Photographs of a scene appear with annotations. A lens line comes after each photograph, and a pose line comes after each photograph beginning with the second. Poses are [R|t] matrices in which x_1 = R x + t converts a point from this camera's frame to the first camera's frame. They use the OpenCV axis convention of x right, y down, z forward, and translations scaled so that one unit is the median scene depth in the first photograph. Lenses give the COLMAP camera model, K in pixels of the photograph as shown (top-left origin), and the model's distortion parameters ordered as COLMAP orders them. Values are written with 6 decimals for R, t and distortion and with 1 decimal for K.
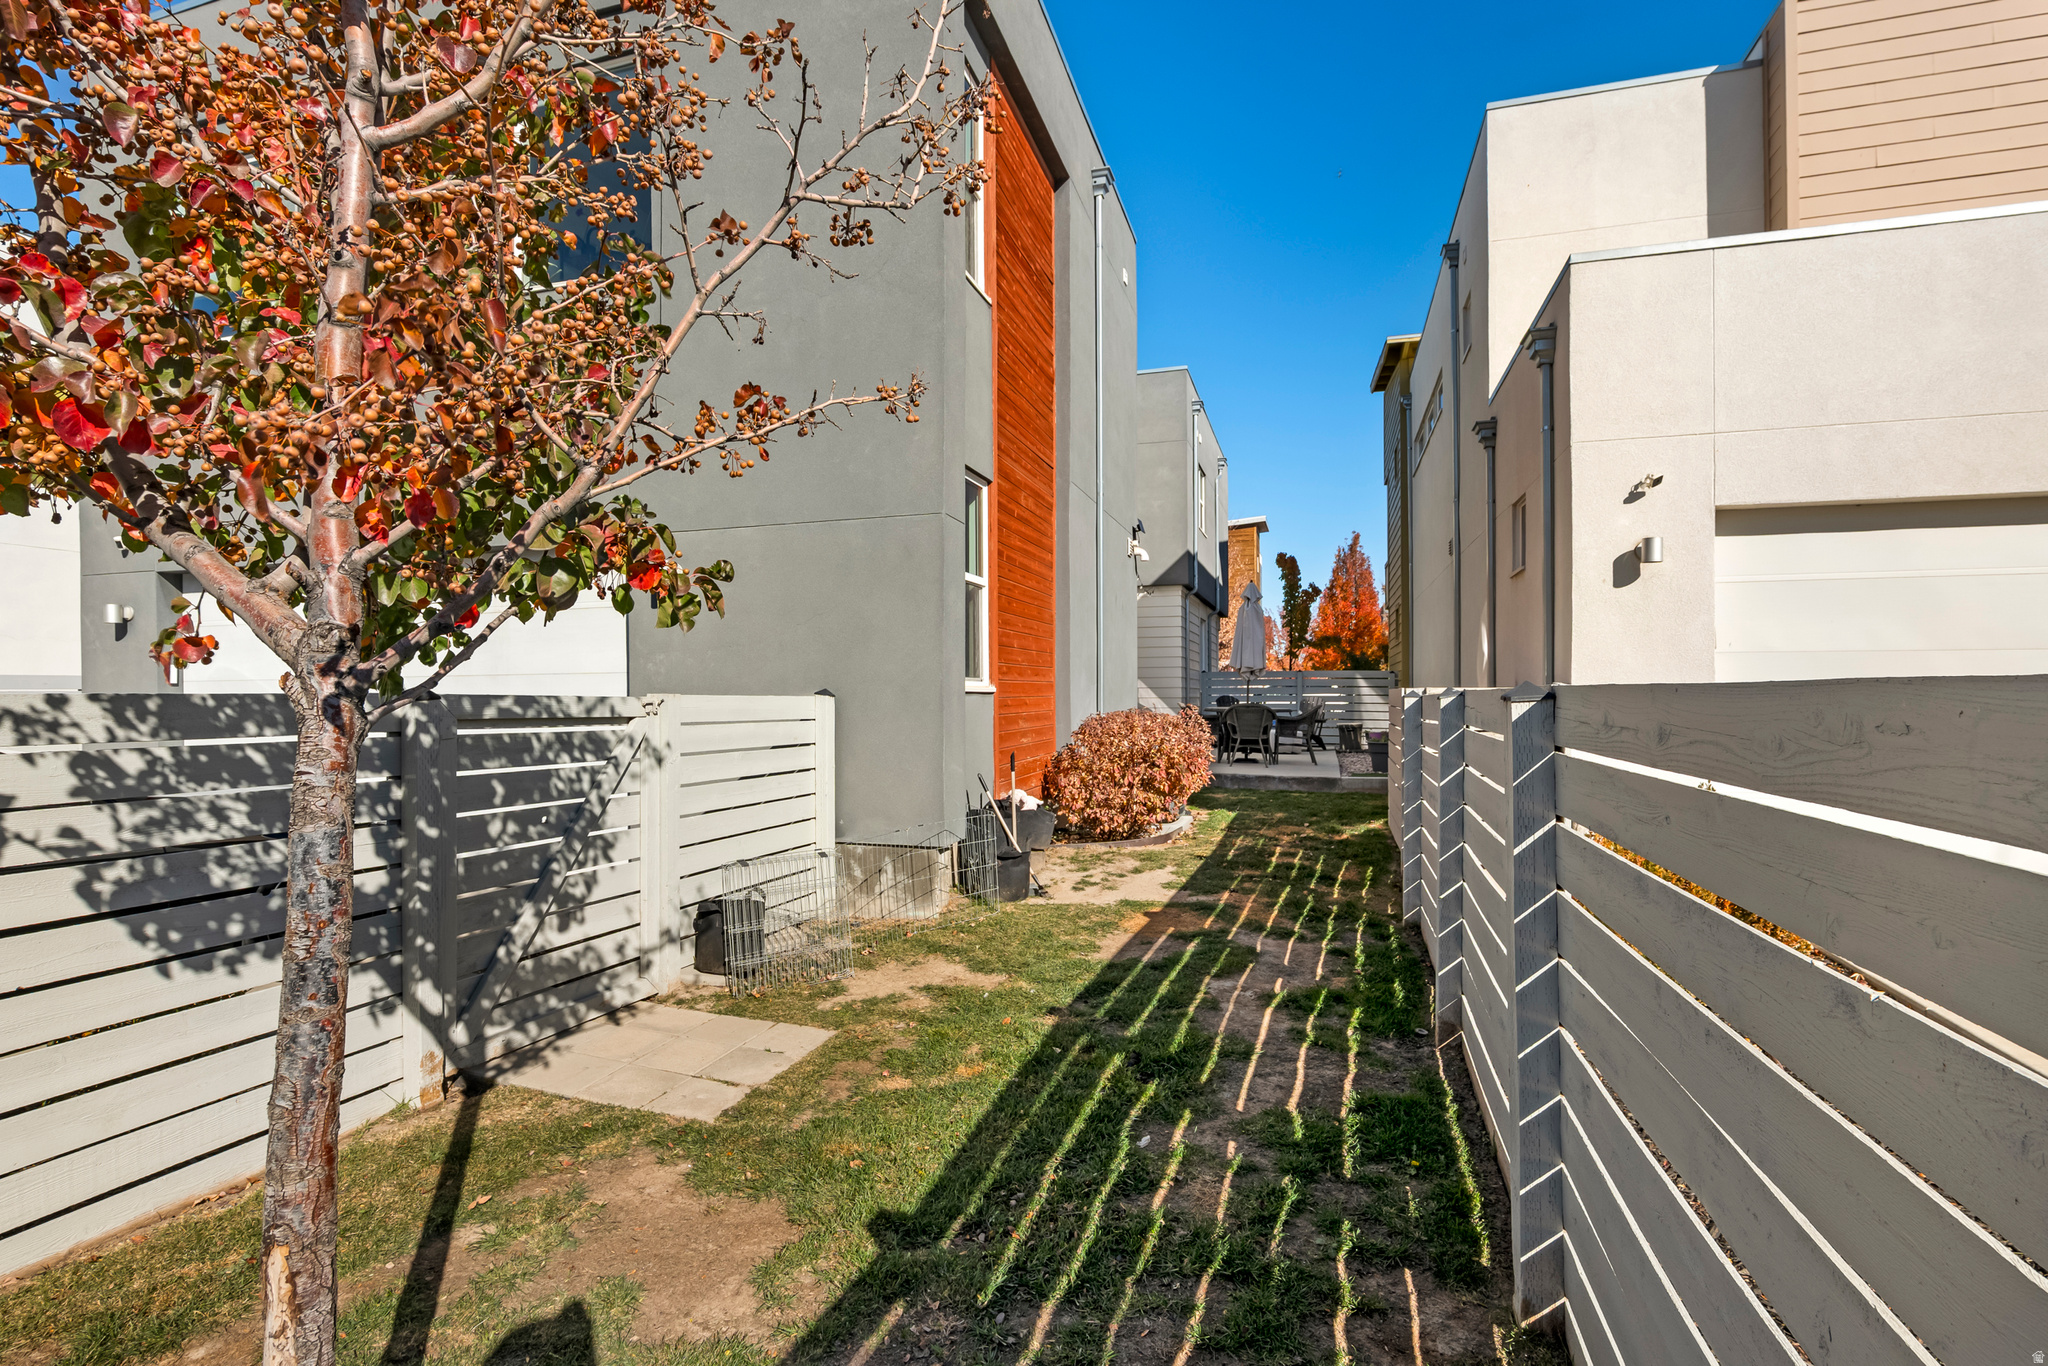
lens RADIAL K [[954.1, 0, 1024.0], [0, 954.1, 683.0], [0, 0, 1]] dist [-0.002243, 0.000126]
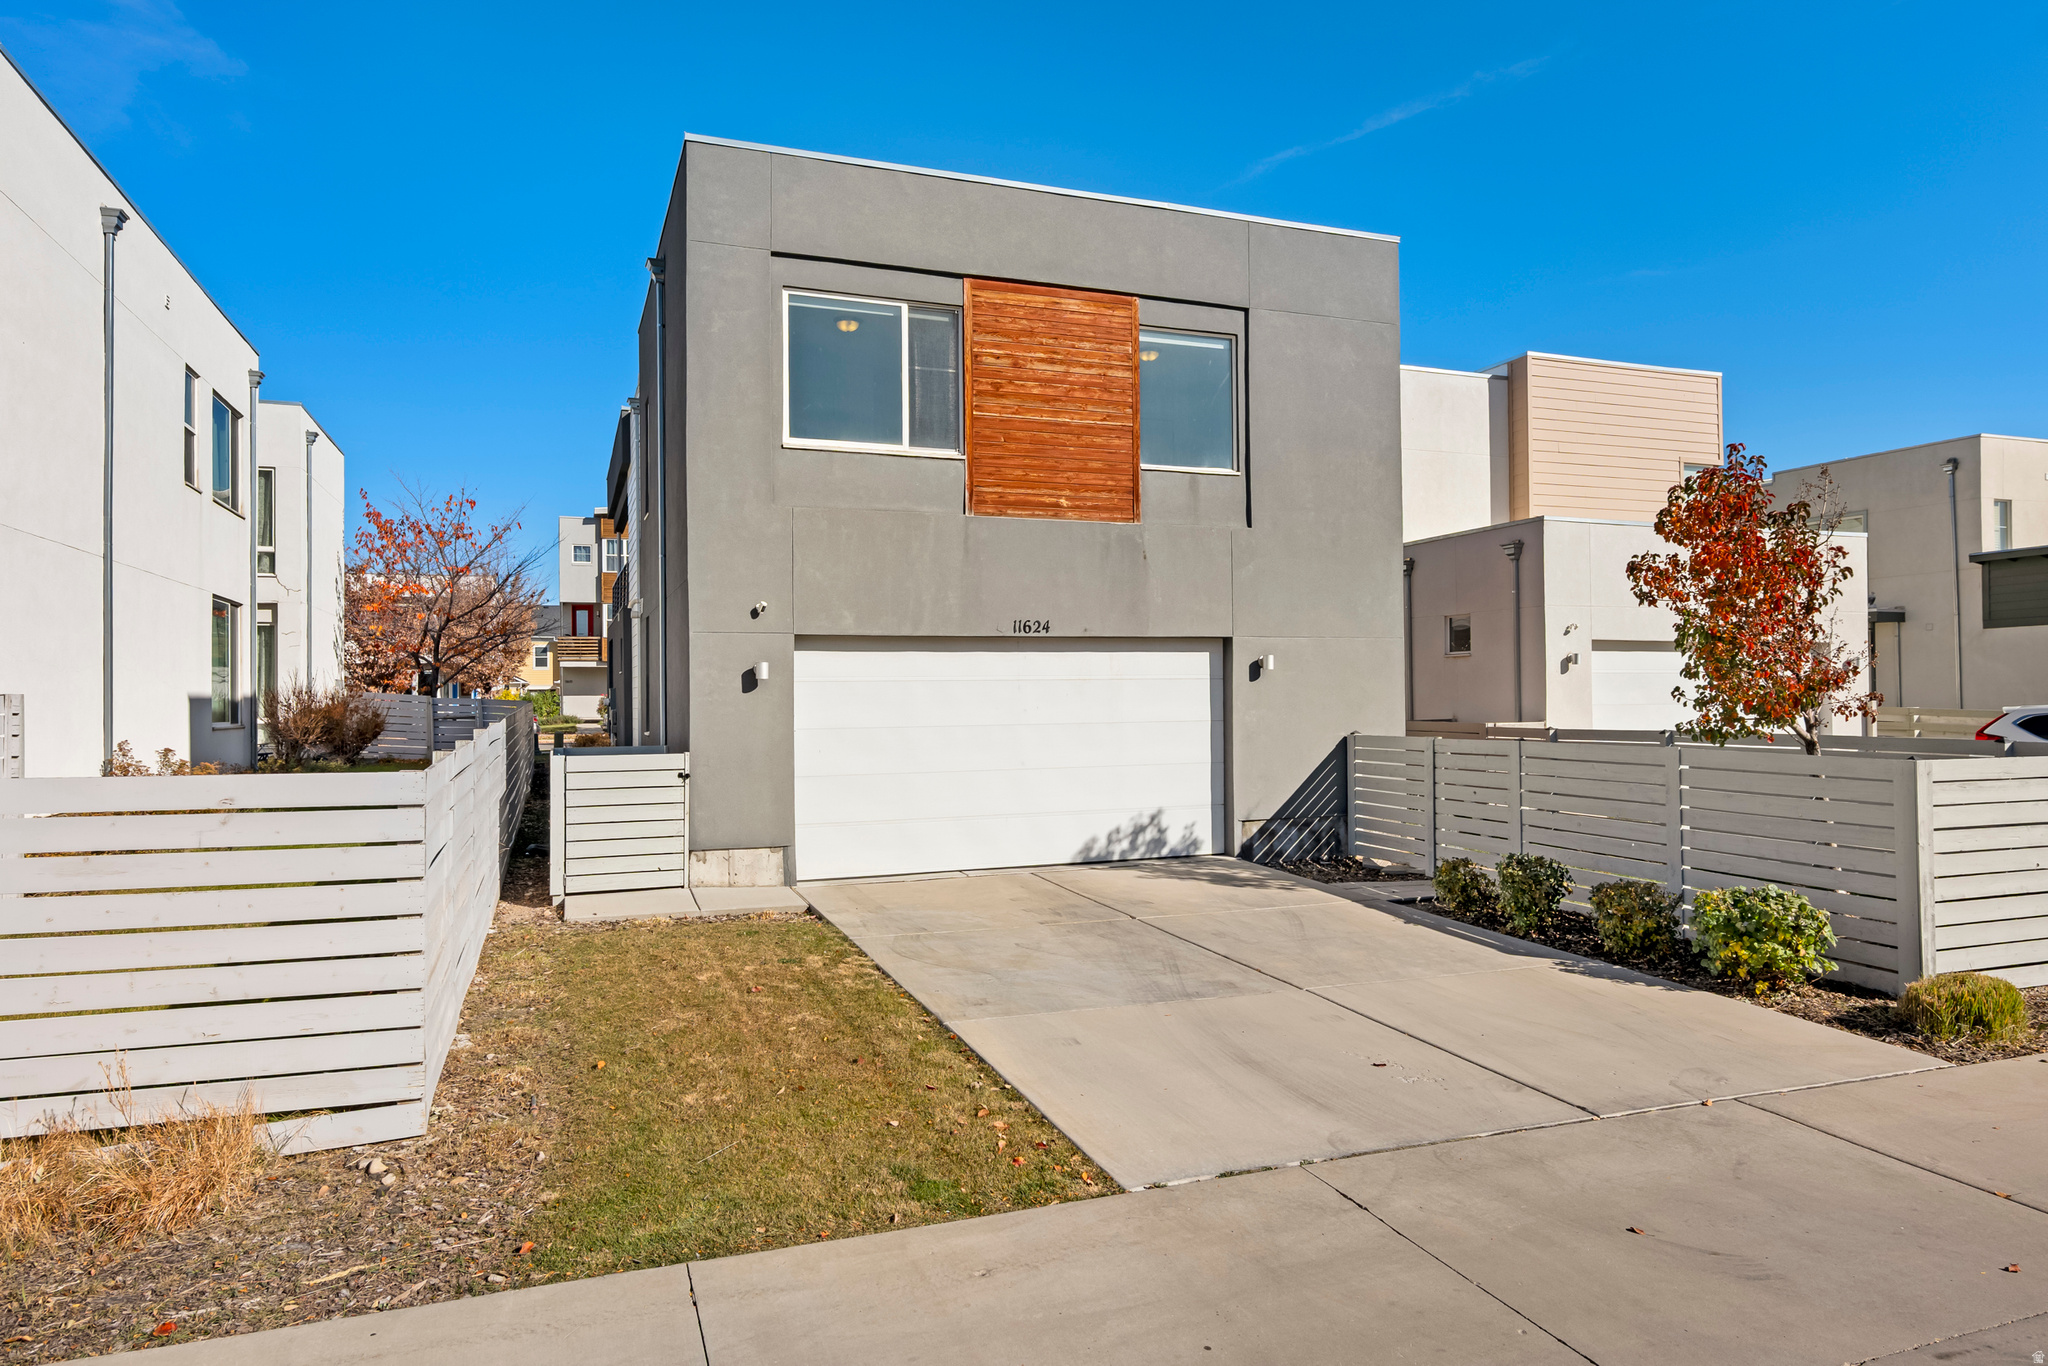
lens RADIAL K [[1241.5, 0, 1023.0], [0, 1241.5, 672.6], [0, 0, 1]] dist [0.001774, 0.000277]
pose [[0.787799, 0.008879, 0.615868, -1.242071], [-0.002337, 0.999932, -0.011426, -0.042769], [-0.615928, 0.007562, 0.787766, -0.272288]]
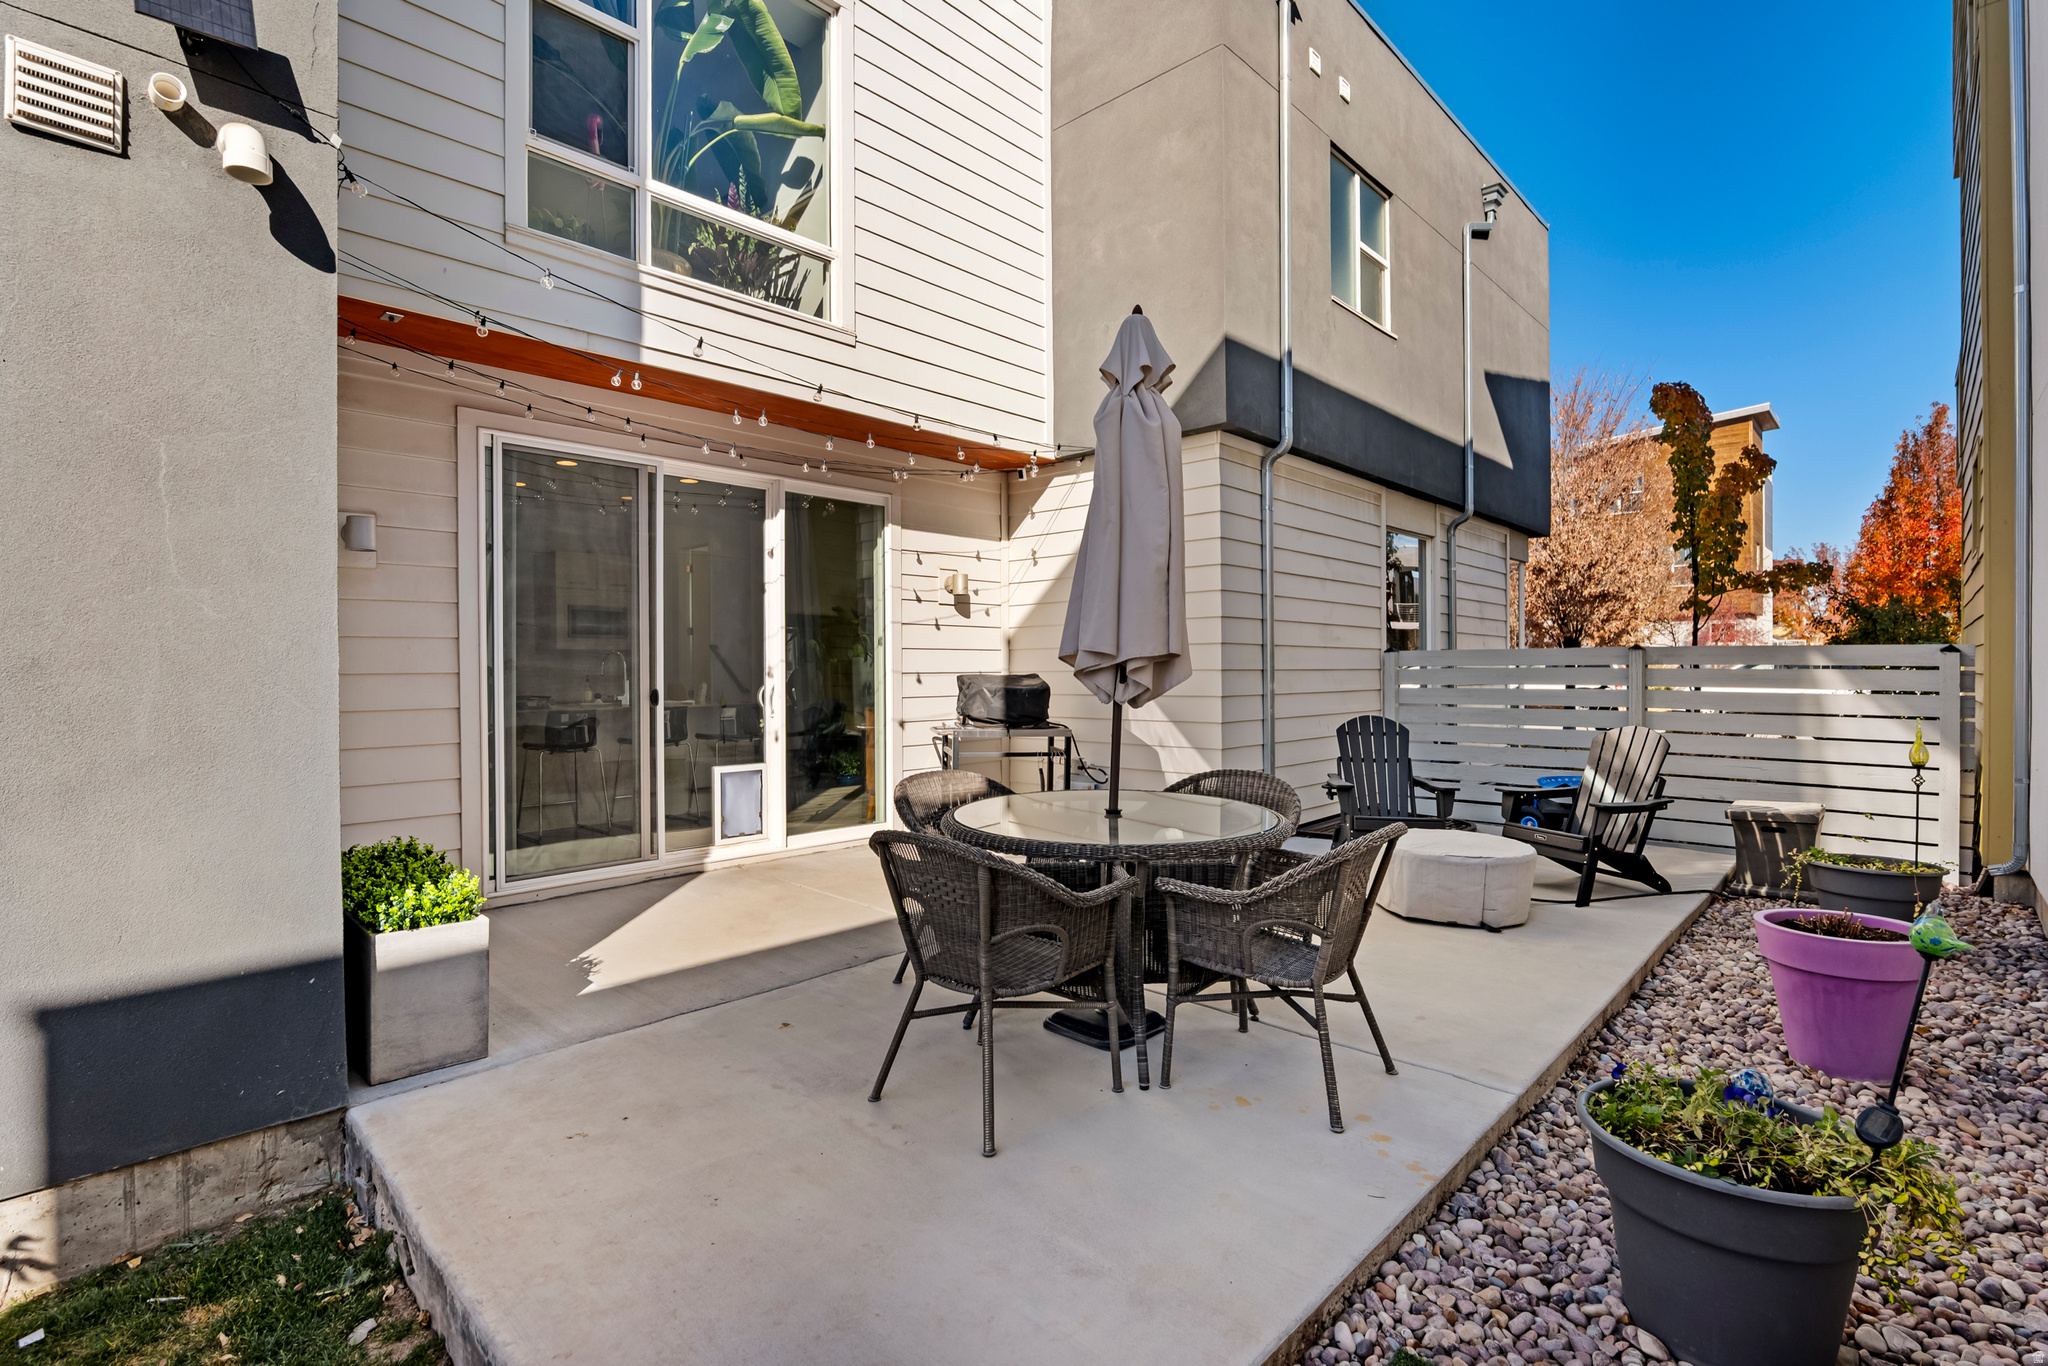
lens RADIAL K [[954.1, 0, 1024.0], [0, 954.1, 683.0], [0, 0, 1]] dist [-0.002243, 0.000126]
pose [[0.900158, -0.001556, -0.435561, 0.414415], [0.012284, 0.999687, 0.021817, -0.015988], [0.435390, -0.024989, 0.899895, 0.968835]]
